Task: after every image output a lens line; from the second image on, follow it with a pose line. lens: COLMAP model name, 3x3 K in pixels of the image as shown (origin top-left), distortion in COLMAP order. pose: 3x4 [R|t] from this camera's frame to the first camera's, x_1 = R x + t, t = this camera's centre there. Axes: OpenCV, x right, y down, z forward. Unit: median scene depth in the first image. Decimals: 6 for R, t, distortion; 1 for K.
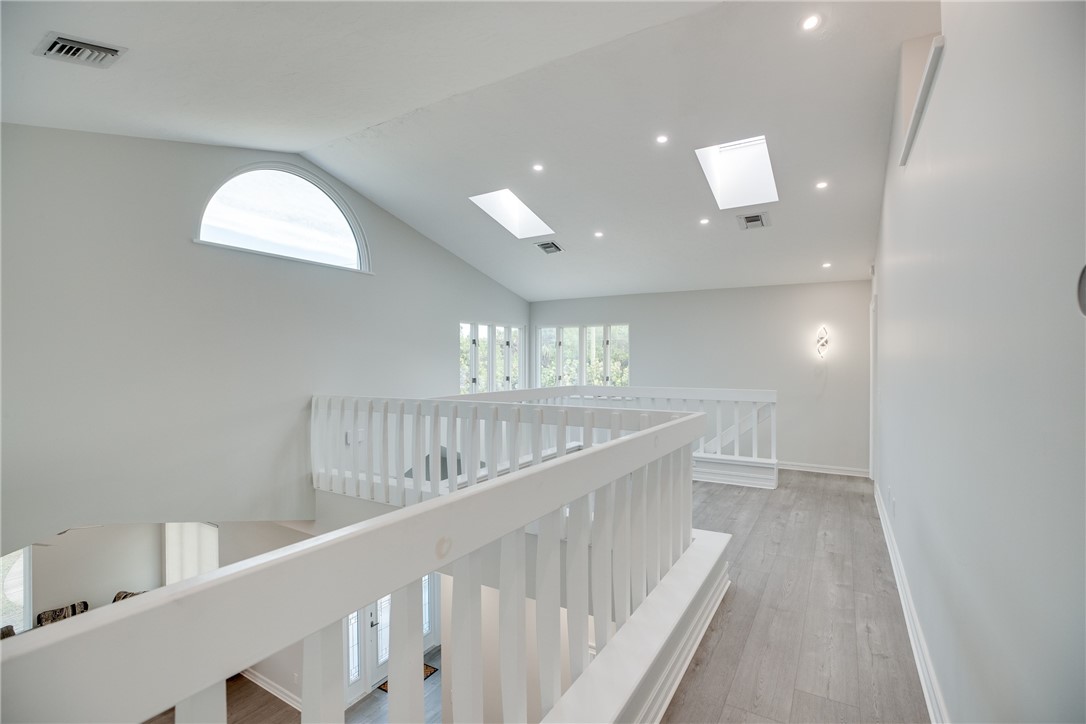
lens RADIAL K [[501.4, 0, 543.2], [0, 501.4, 359.3], [0, 0, 1]] dist [-0.037749, 0.007137]
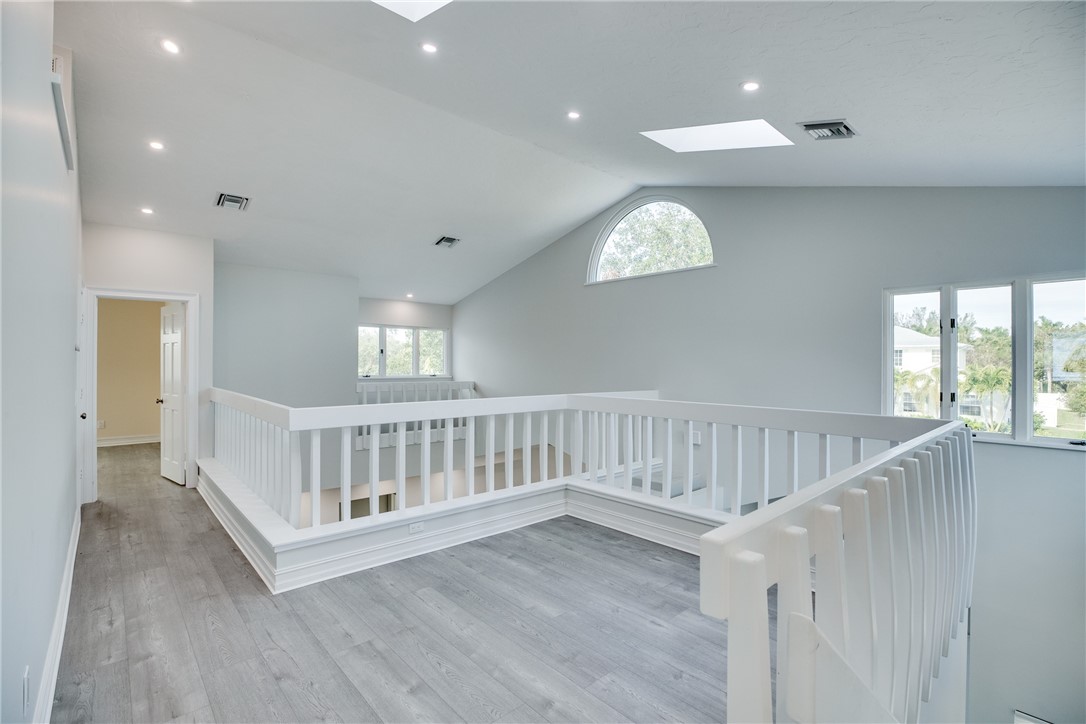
lens RADIAL K [[501.4, 0, 544.1], [0, 501.4, 362.5], [0, 0, 1]] dist [-0.037749, 0.007137]
pose [[-0.298325, -0.008436, -0.954427, 1.173027], [-0.001796, 0.999964, -0.008277, 0.026045], [0.954463, -0.000755, -0.298329, 1.859212]]
